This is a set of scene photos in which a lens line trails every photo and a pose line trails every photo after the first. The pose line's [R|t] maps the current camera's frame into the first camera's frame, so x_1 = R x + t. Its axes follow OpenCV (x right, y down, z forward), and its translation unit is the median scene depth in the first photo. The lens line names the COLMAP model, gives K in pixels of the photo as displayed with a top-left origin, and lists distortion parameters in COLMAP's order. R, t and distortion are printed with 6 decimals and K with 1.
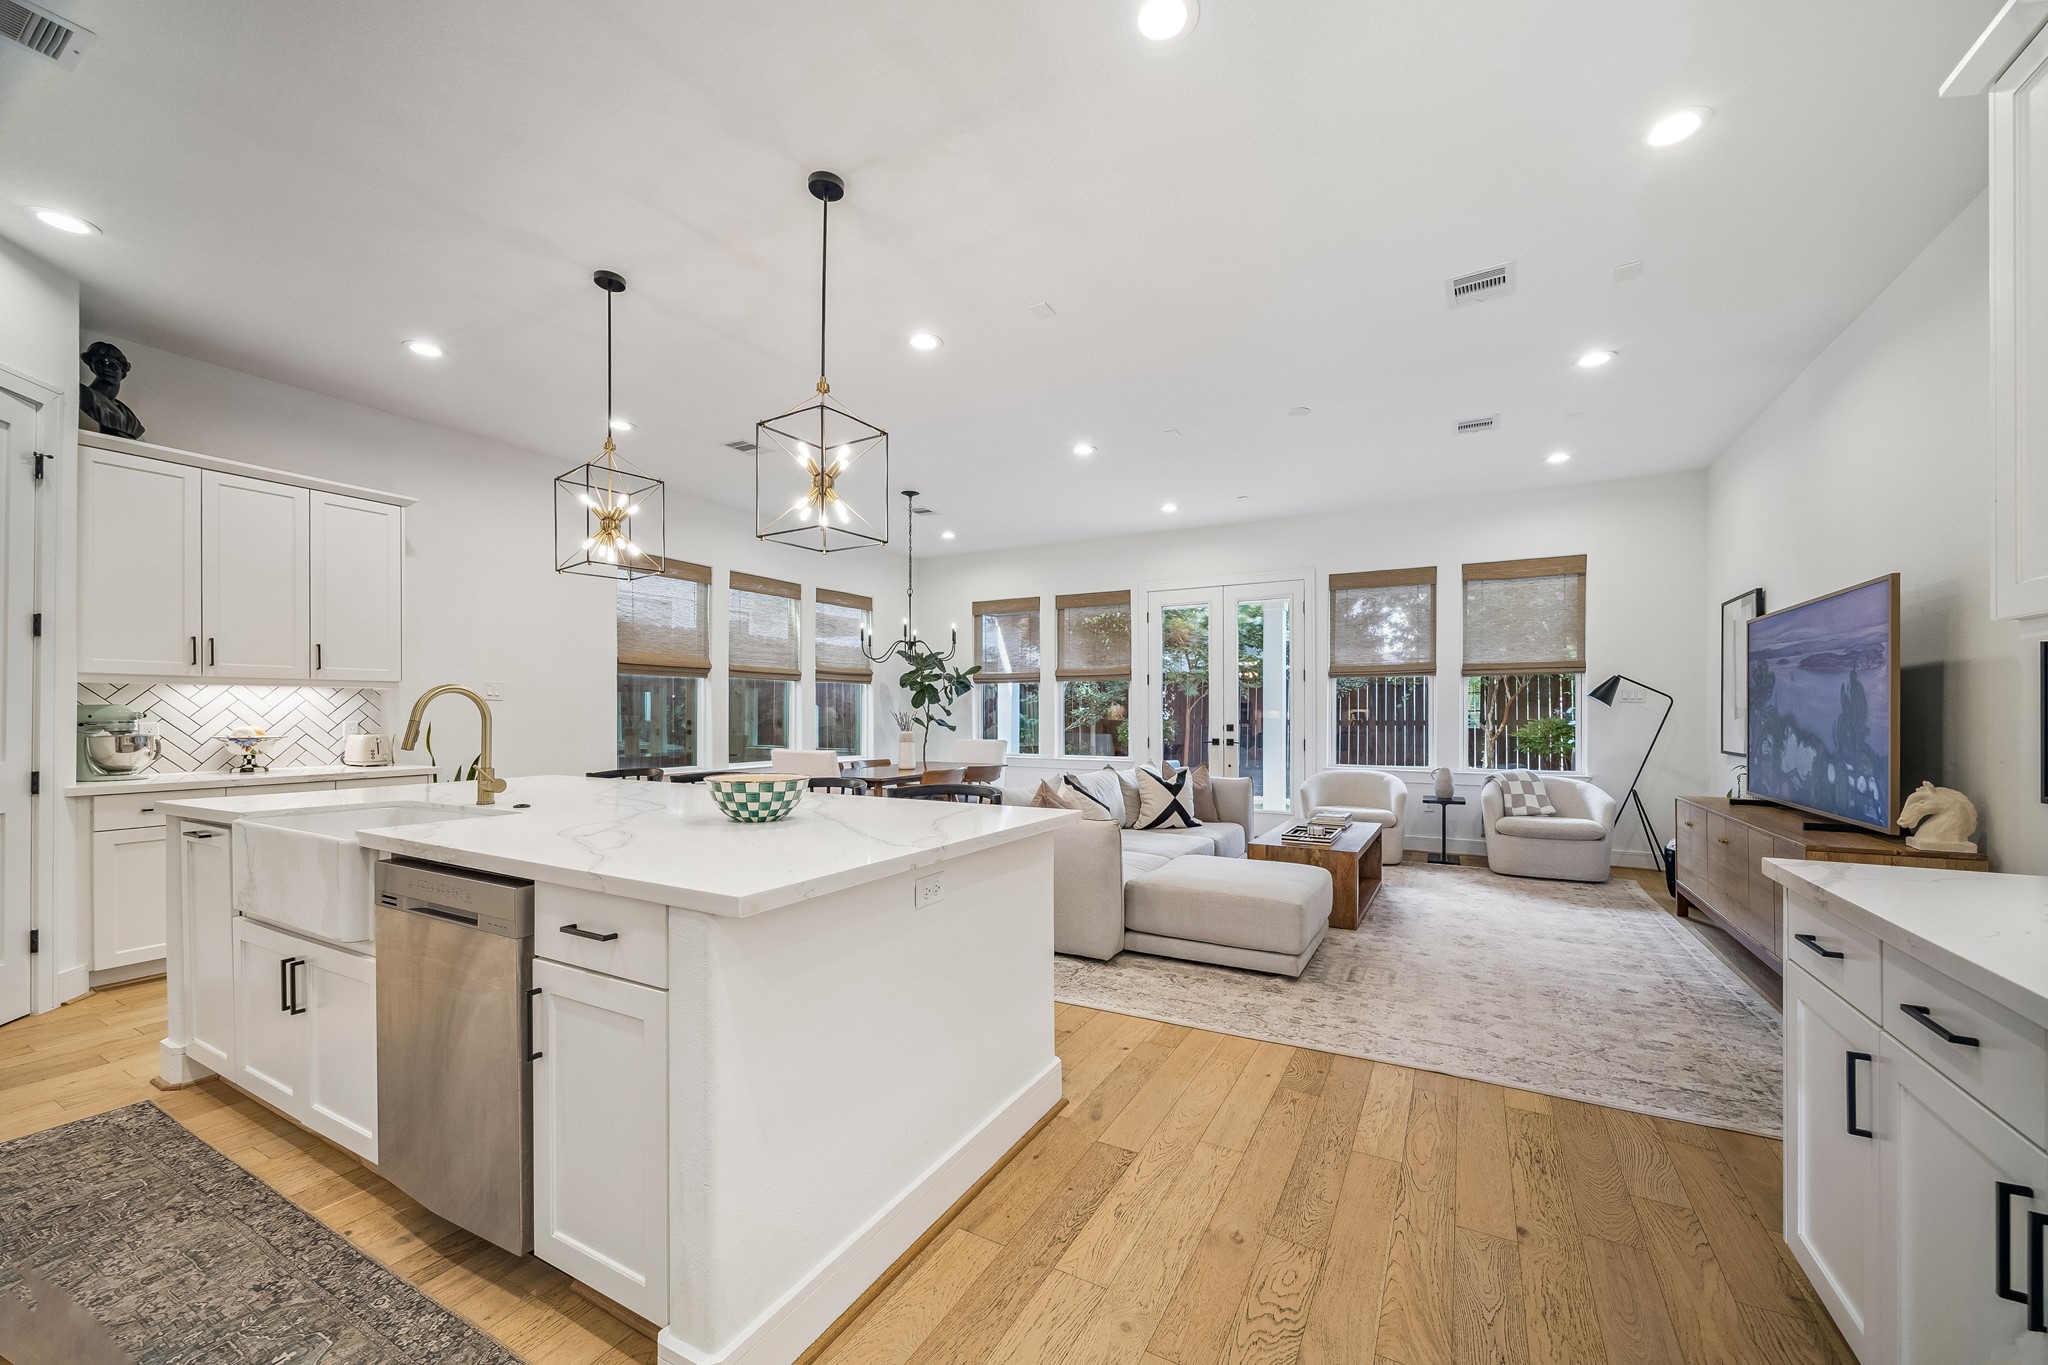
lens RADIAL K [[784.5, 0, 1031.1], [0, 784.5, 711.9], [0, 0, 1]] dist [-0.003159, 0.000058]
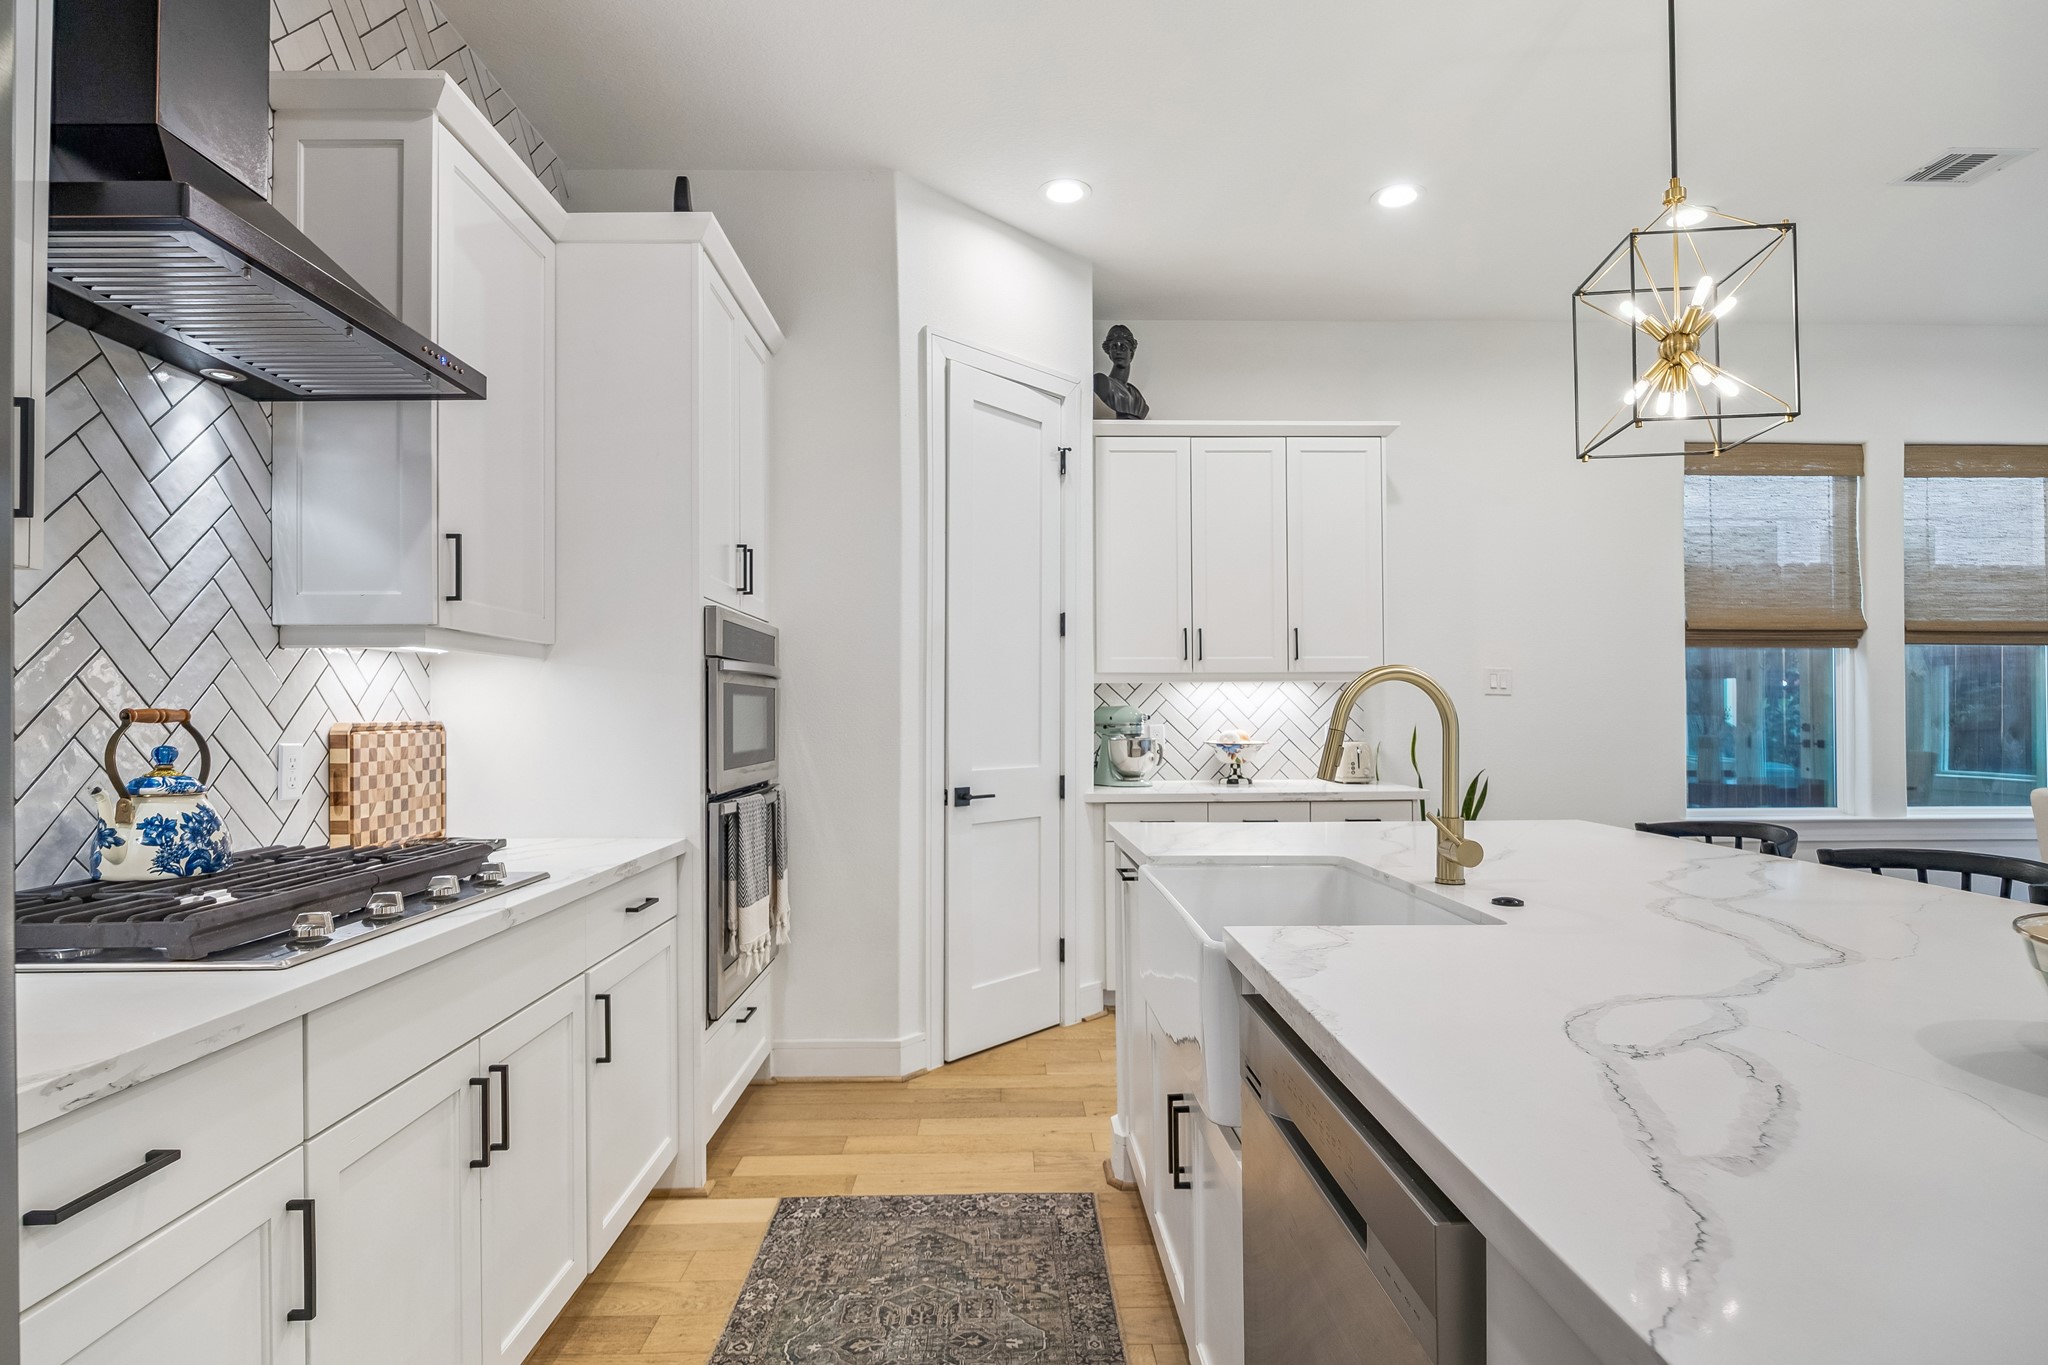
lens RADIAL K [[1060.7, 0, 1007.5], [0, 1060.7, 704.4], [0, 0, 1]] dist [-0.009509, -0.000400]
pose [[0.496547, -0.009171, -0.867961, -0.121799], [0.004150, 0.999958, -0.008192, -0.001257], [0.868000, 0.000466, 0.496564, 0.213530]]
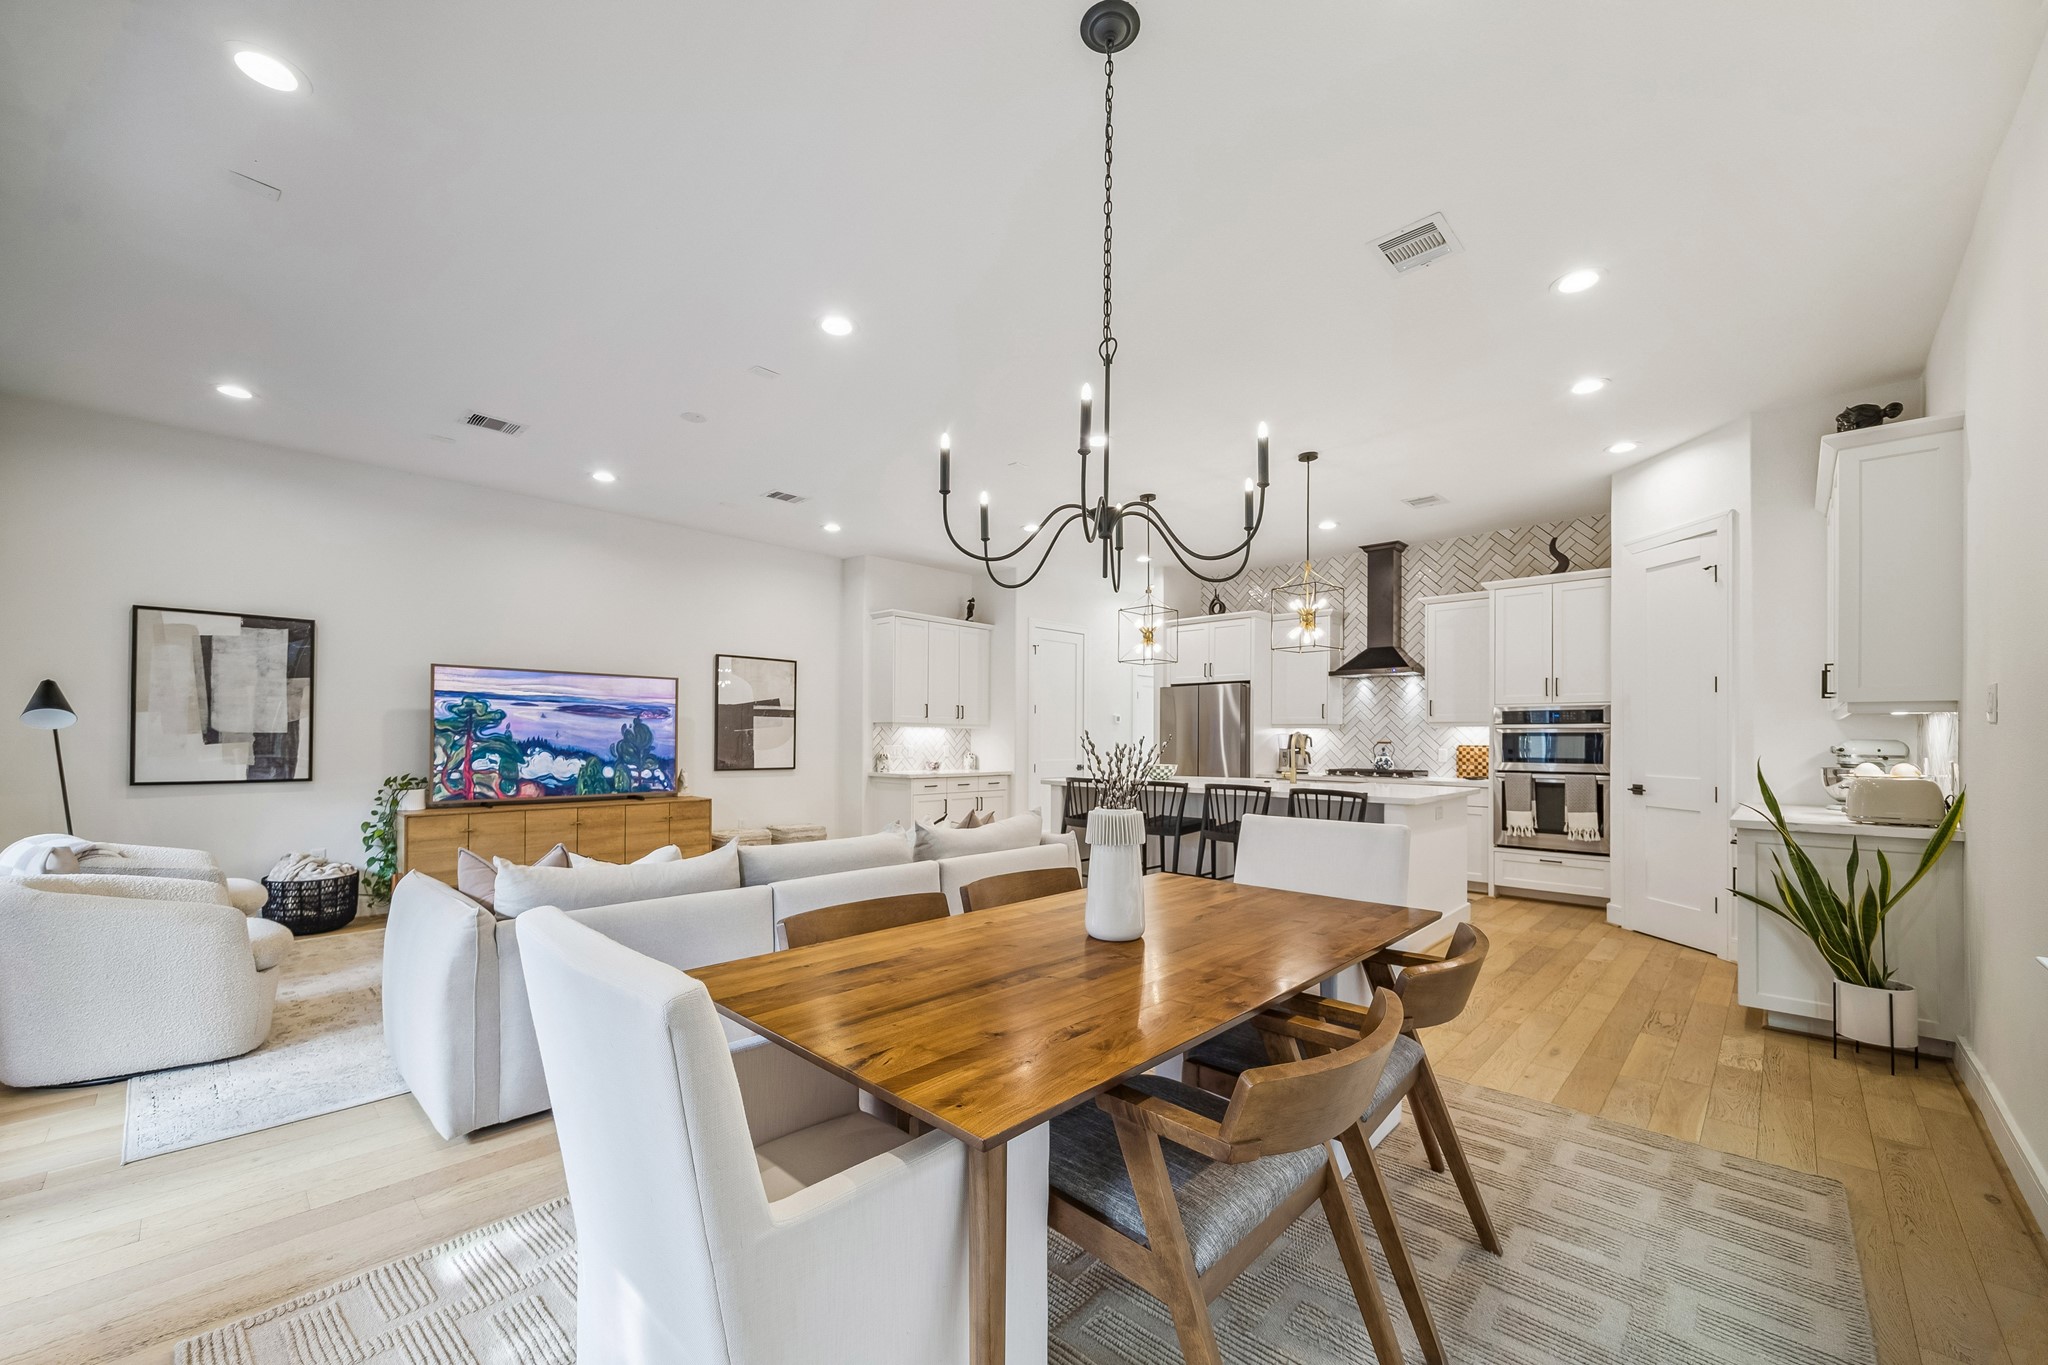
lens RADIAL K [[784.5, 0, 1012.5], [0, 784.5, 733.9], [0, 0, 1]] dist [-0.003159, 0.000058]
pose [[-0.962657, -0.003408, 0.270703, -0.295954], [-0.006052, 0.999942, -0.008934, -0.000232], [-0.270657, -0.010239, -0.962621, 1.902063]]
